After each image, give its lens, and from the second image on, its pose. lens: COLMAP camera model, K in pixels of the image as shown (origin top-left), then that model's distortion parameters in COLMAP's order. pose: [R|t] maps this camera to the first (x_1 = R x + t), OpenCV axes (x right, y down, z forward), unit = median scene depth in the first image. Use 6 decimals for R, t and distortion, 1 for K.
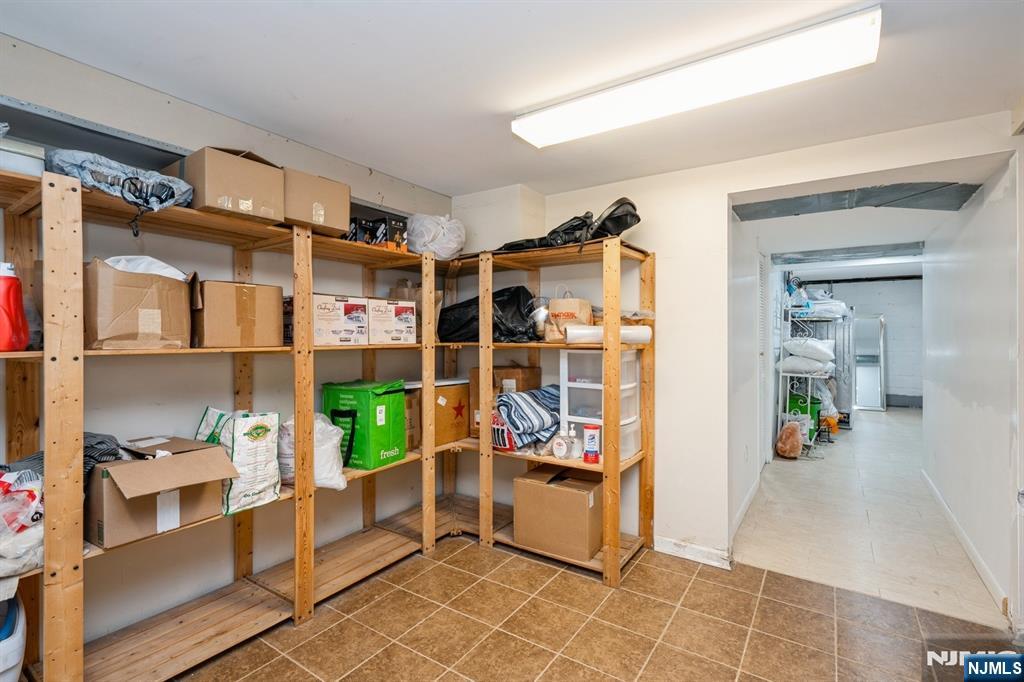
lens RADIAL K [[465.5, 0, 508.3], [0, 465.5, 339.6], [0, 0, 1]] dist [-0.012419, 0.002084]
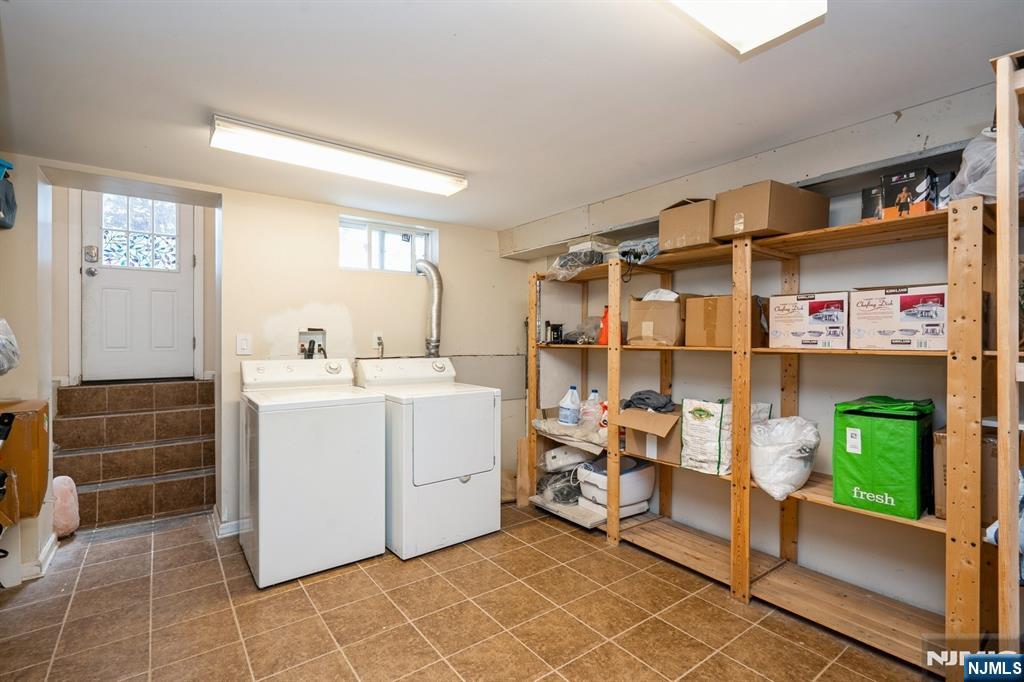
lens RADIAL K [[465.5, 0, 507.1], [0, 465.5, 338.7], [0, 0, 1]] dist [-0.012419, 0.002084]
pose [[-0.324882, 0.007543, -0.945724, 0.706249], [-0.004795, 0.999942, 0.009622, -0.013186], [0.945742, 0.007660, -0.324827, 0.772060]]
